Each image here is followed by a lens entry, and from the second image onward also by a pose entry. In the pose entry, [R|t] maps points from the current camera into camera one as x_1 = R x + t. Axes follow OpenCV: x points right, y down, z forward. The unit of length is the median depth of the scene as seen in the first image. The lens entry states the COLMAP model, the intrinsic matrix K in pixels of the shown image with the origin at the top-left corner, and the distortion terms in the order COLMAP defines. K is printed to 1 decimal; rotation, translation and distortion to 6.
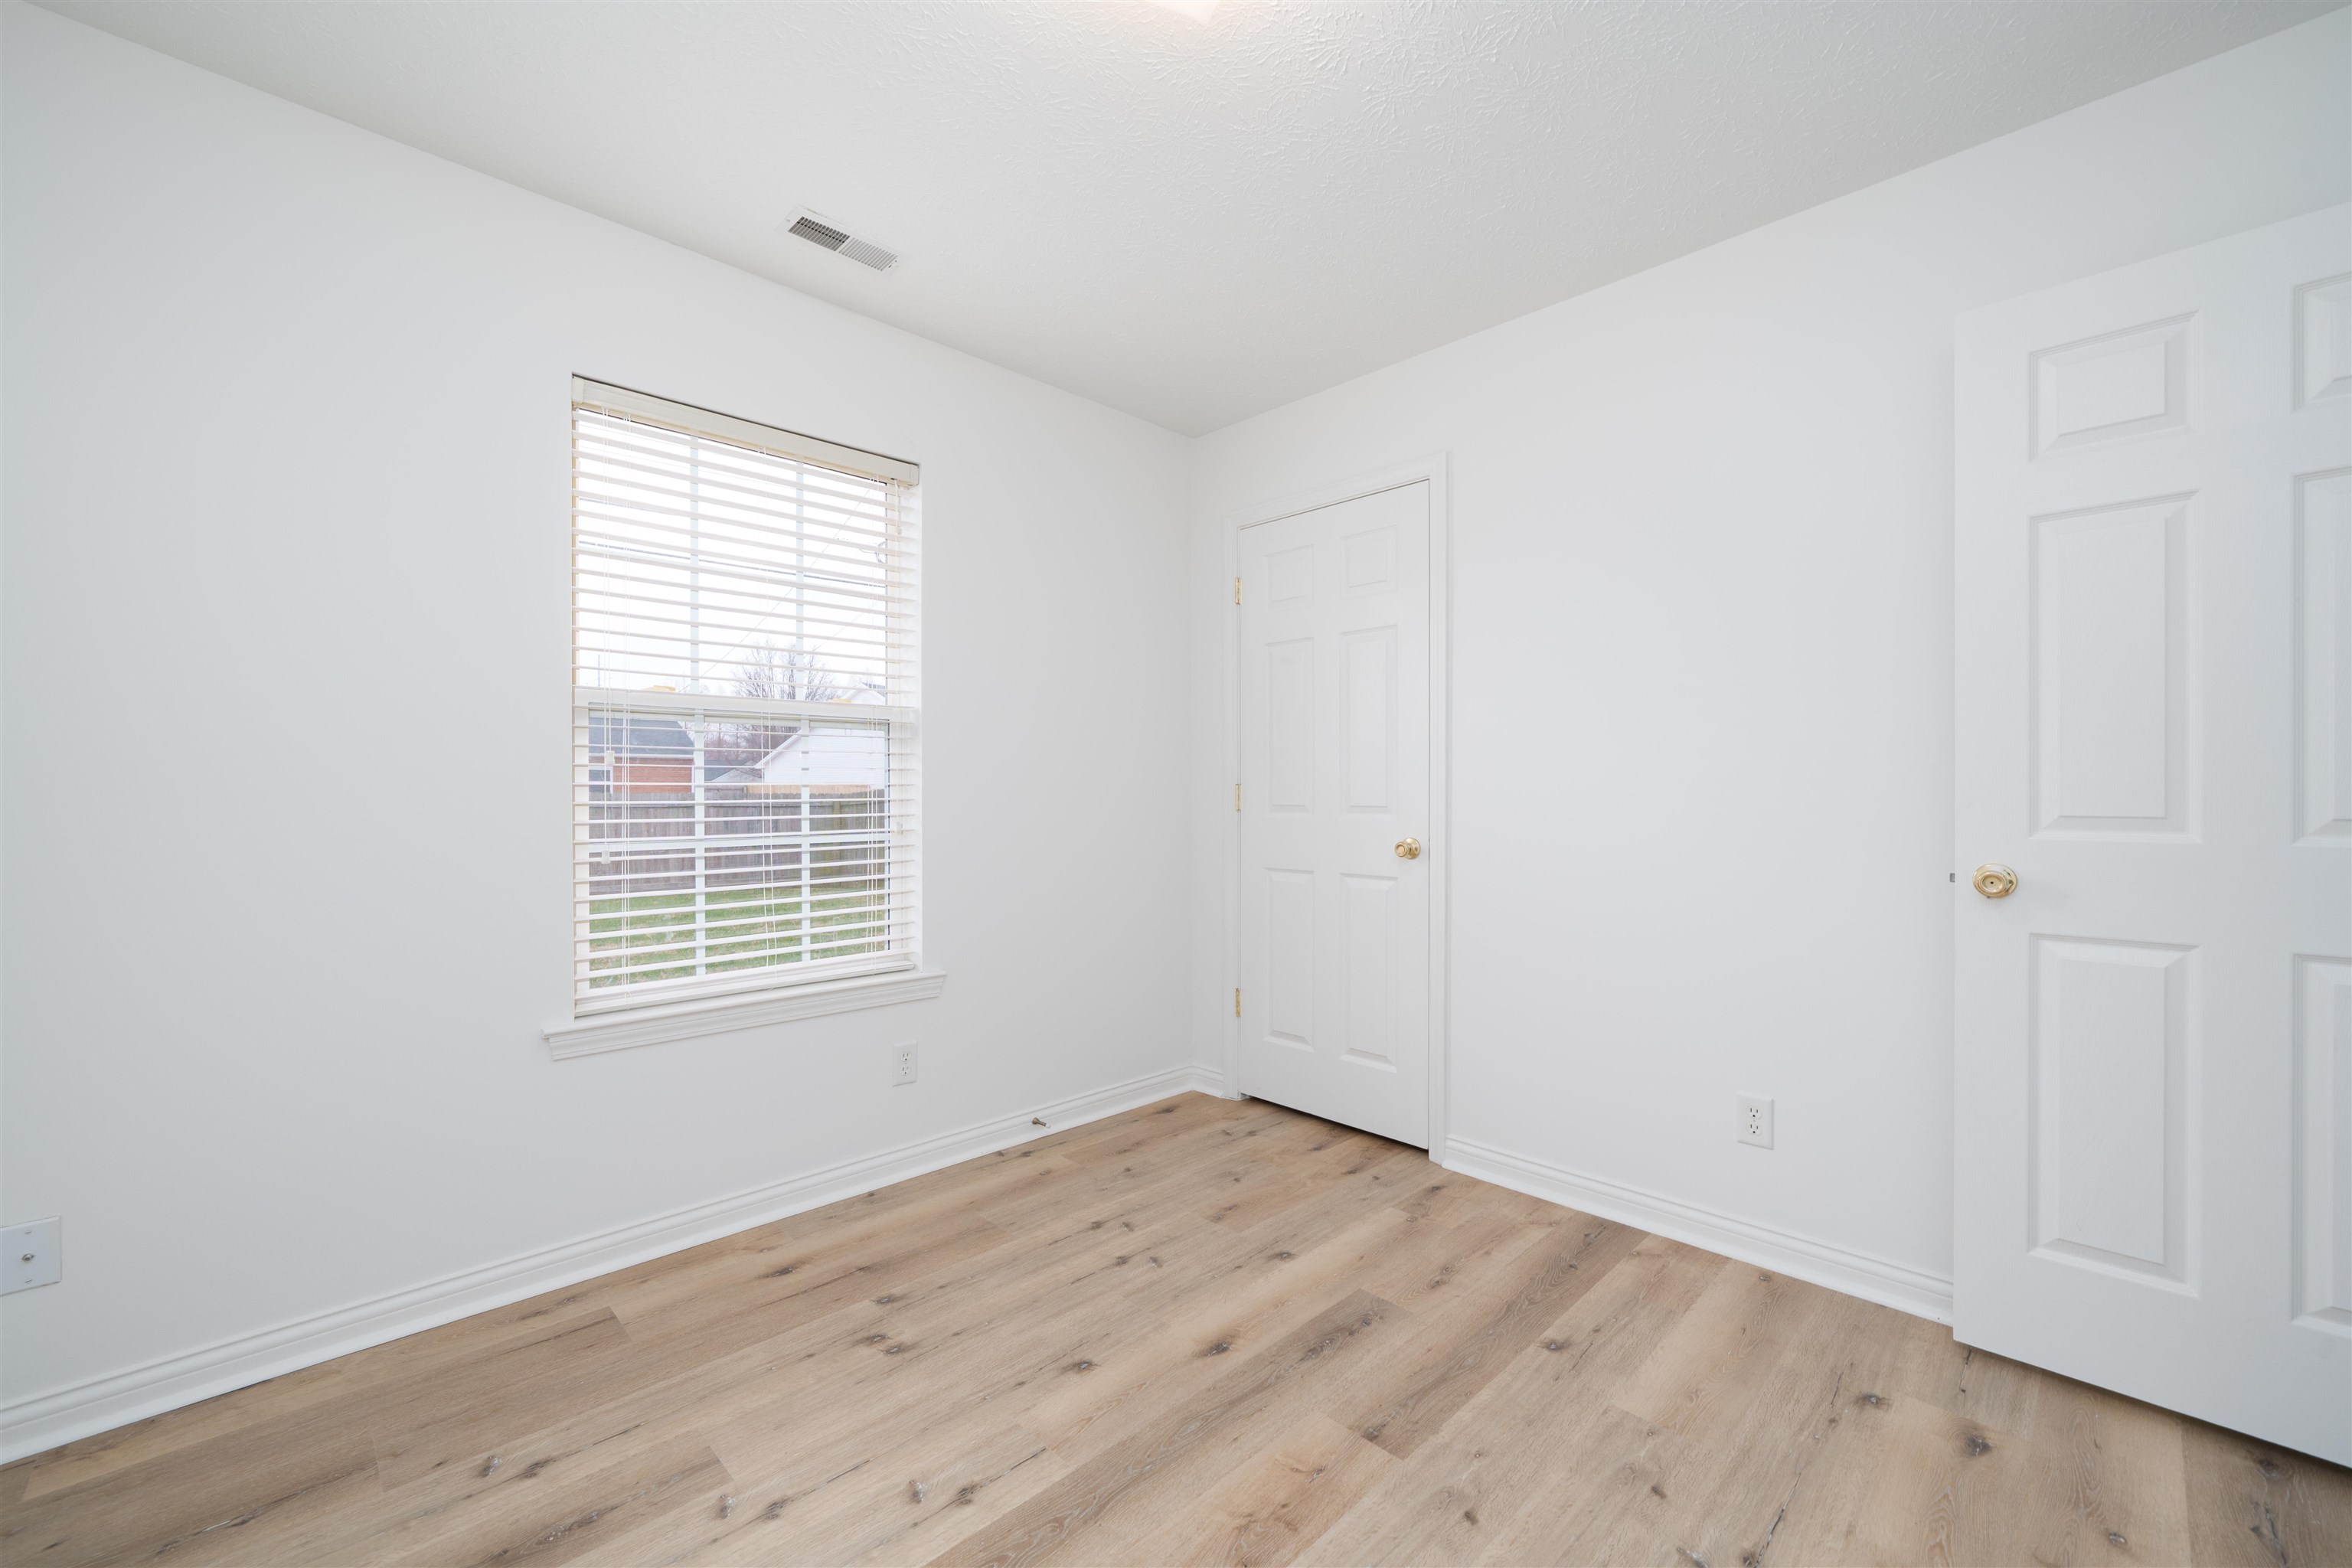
lens RADIAL K [[938.1, 0, 1167.7], [0, 938.1, 795.9], [0, 0, 1]] dist [0.000266, -0.000355]
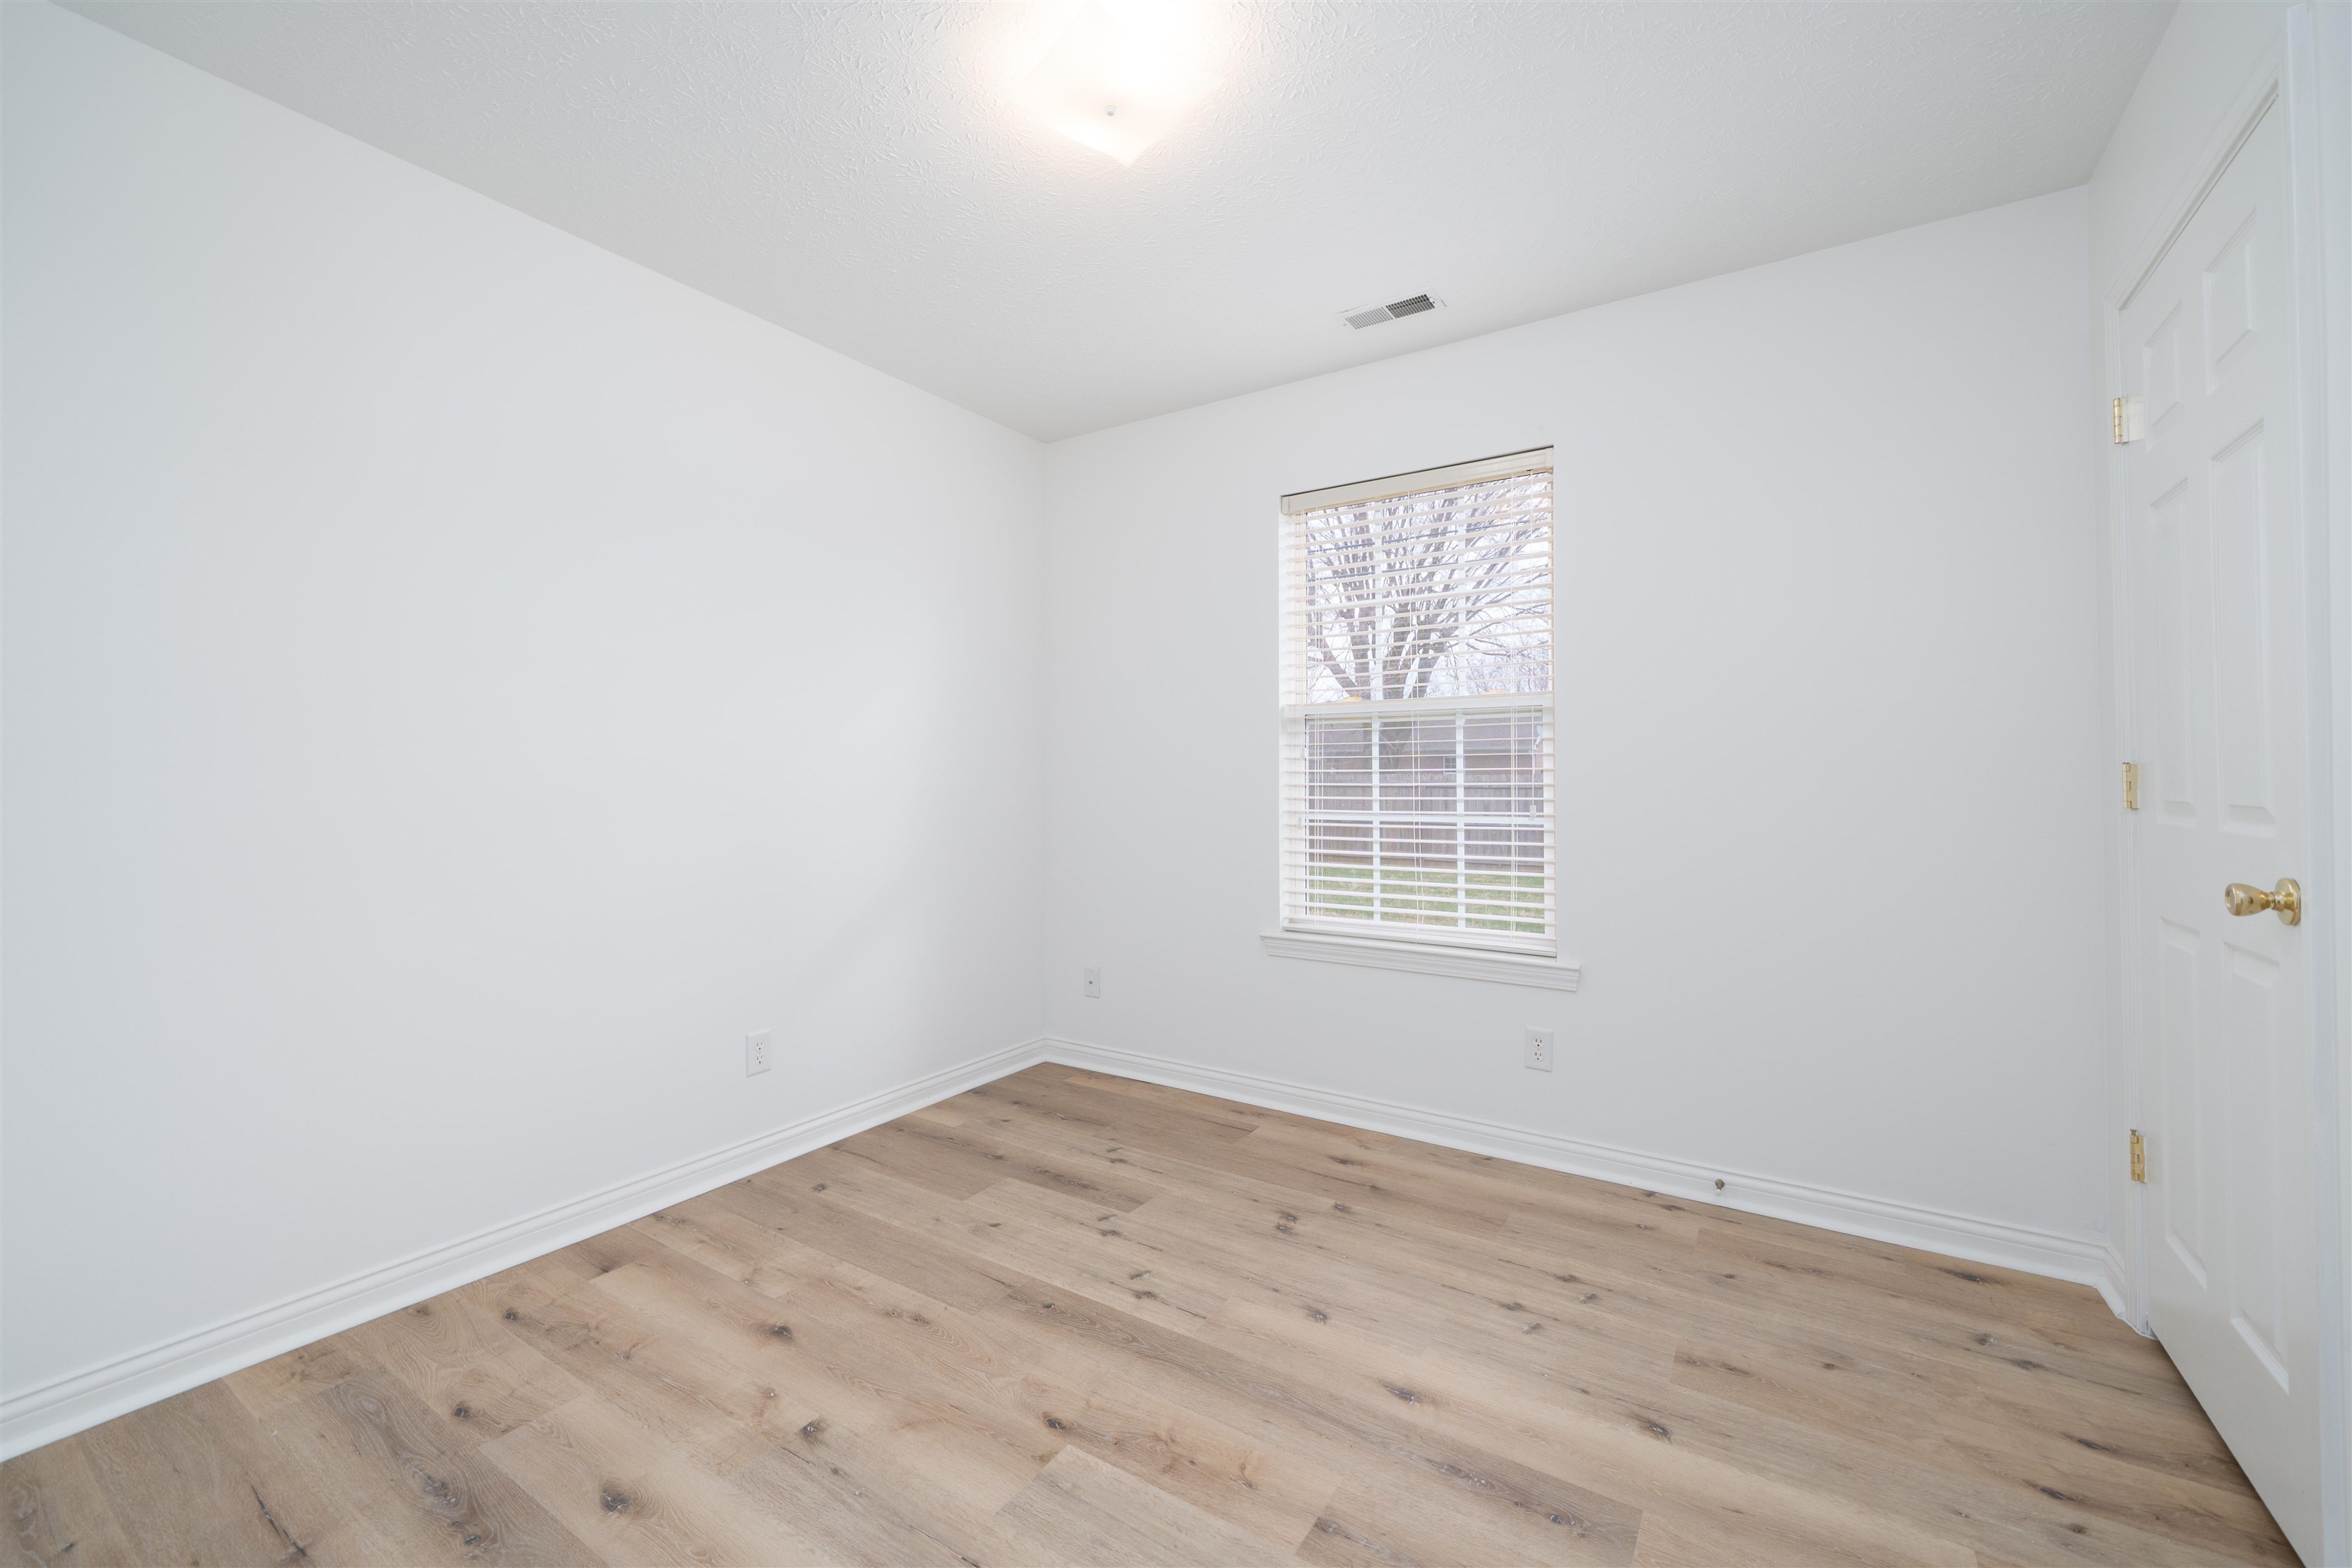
lens RADIAL K [[943.7, 0, 1169.9], [0, 943.7, 756.2], [0, 0, 1]] dist [-0.000255, -0.000295]
pose [[0.222201, -0.021191, -0.974771, 0.765703], [-0.004548, 0.999730, -0.022770, -0.001273], [0.974990, 0.009493, 0.222045, 0.488114]]
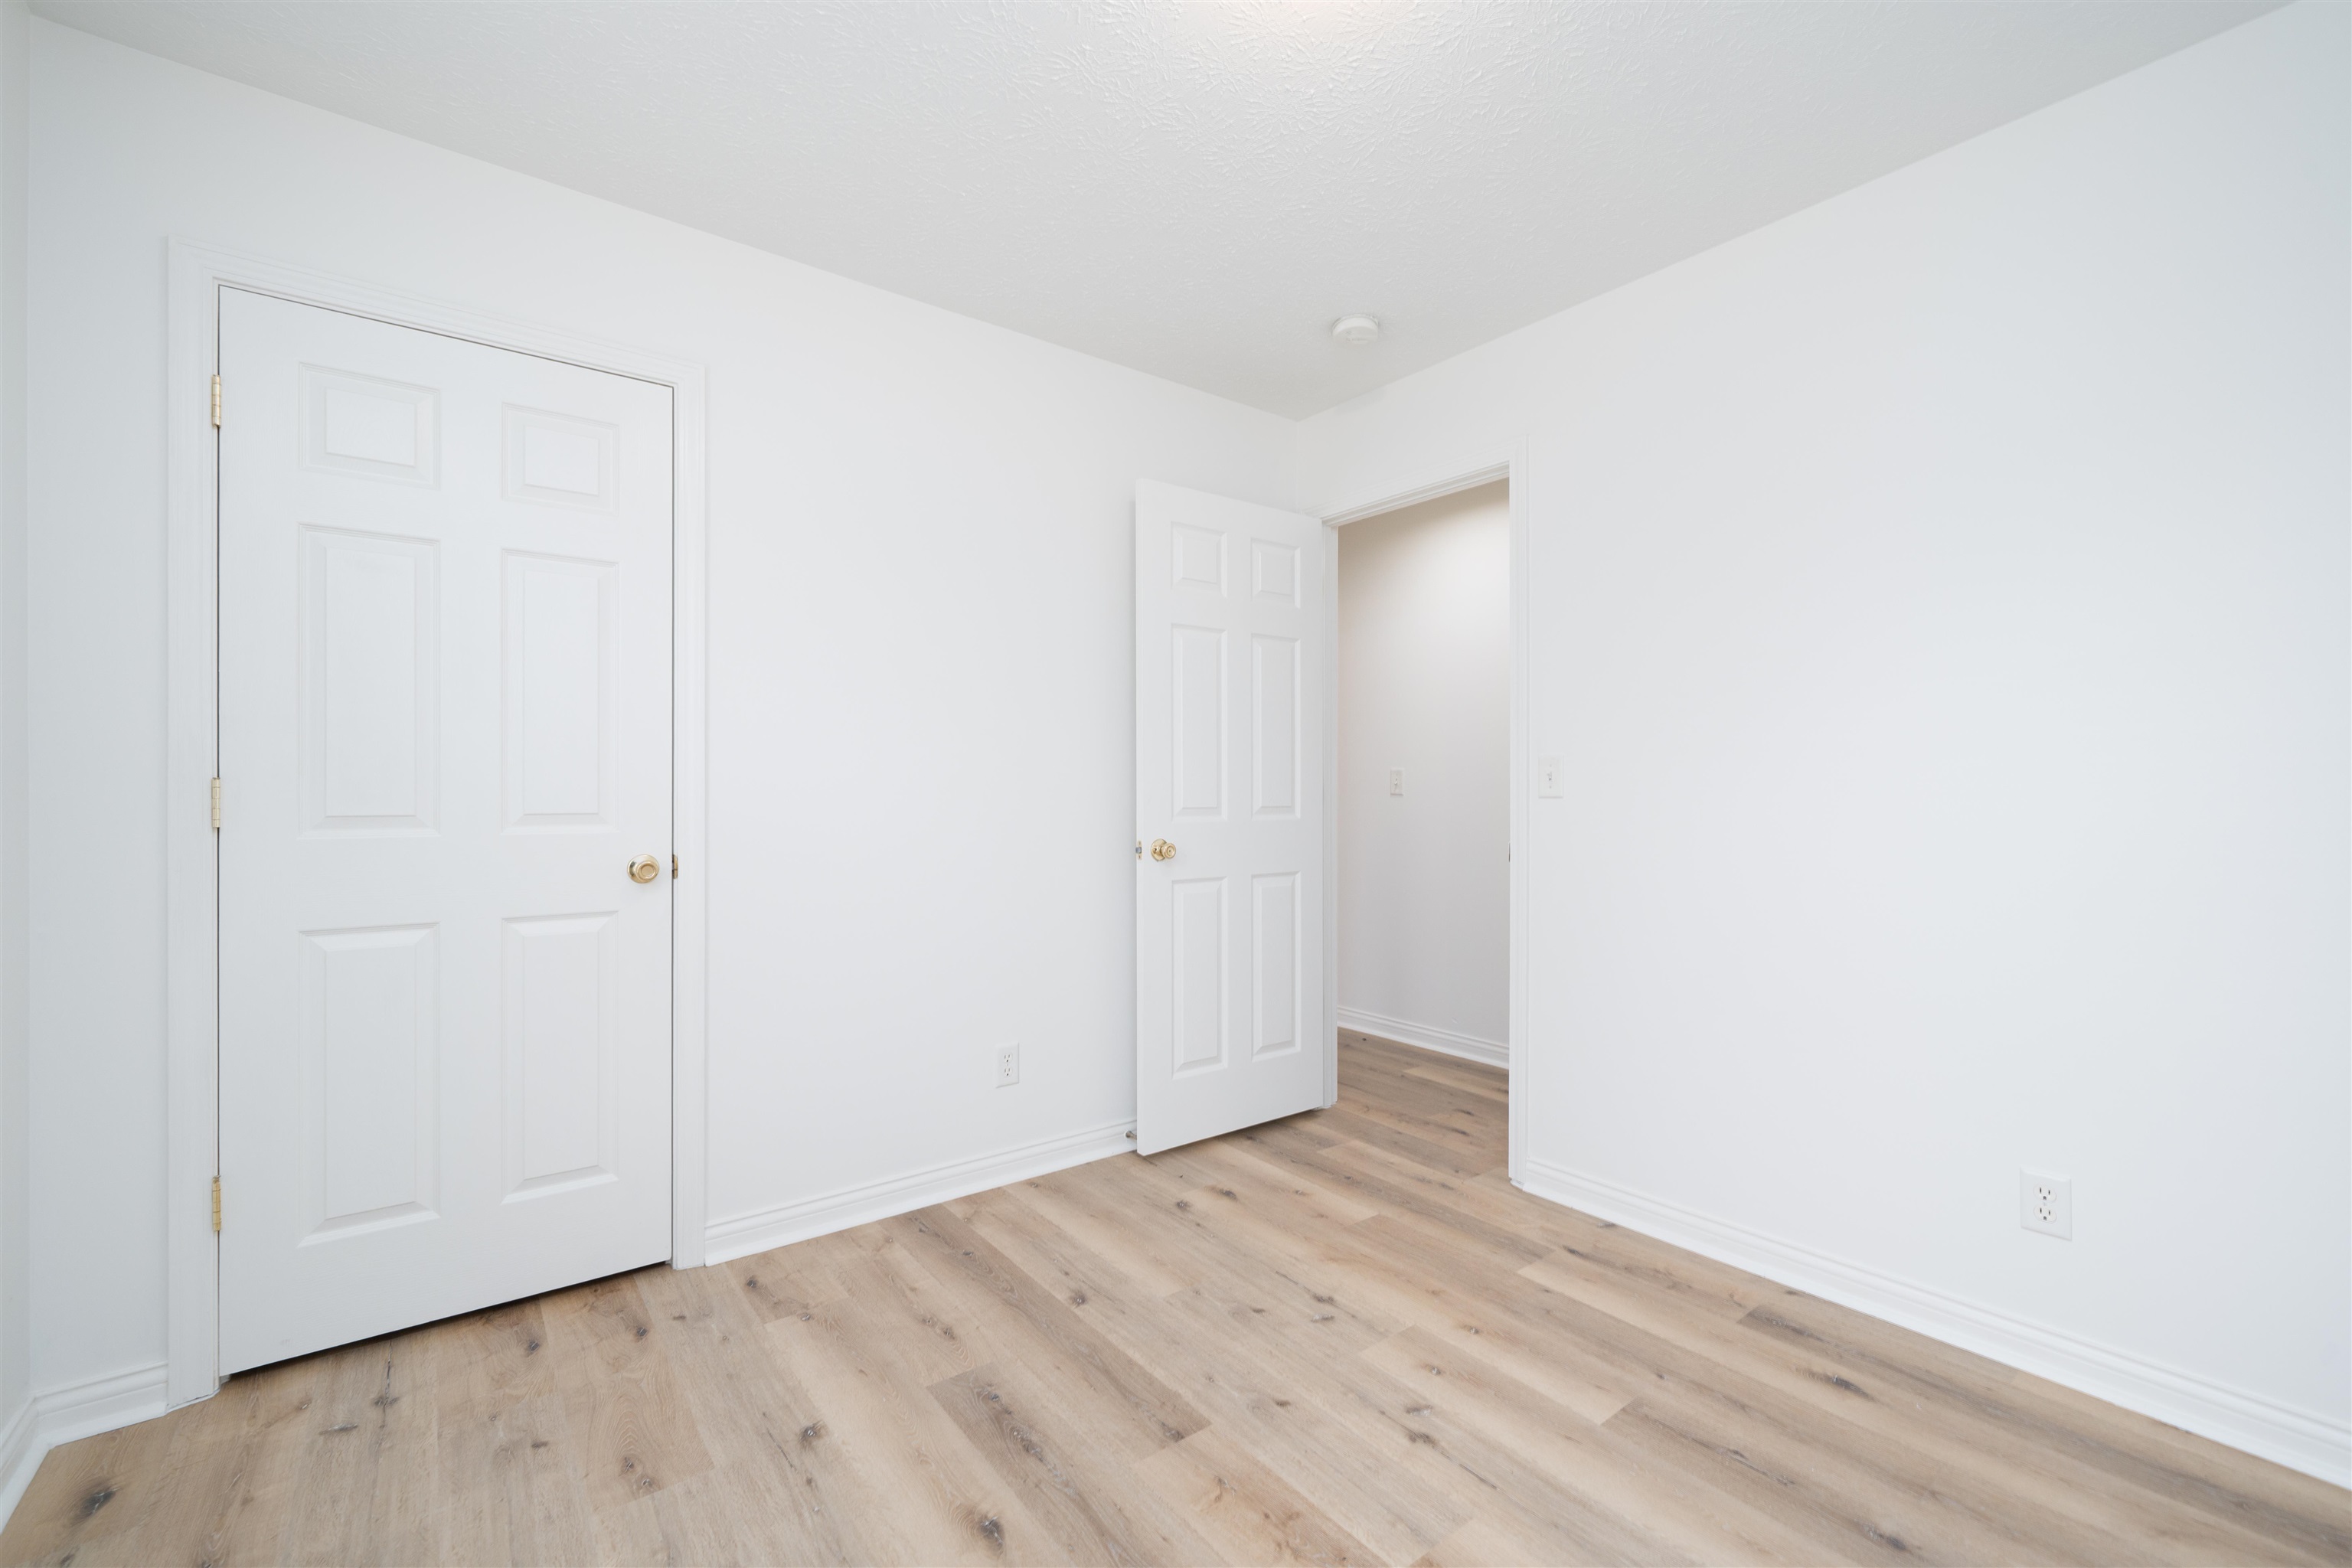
lens RADIAL K [[977.6, 0, 1163.6], [0, 977.6, 790.5], [0, 0, 1]] dist [-0.001215, -0.000330]
pose [[0.121983, 0.001271, 0.992531, -0.604778], [0.002627, 0.999995, -0.001604, -0.004795], [-0.992529, 0.002803, 0.121979, 0.649717]]
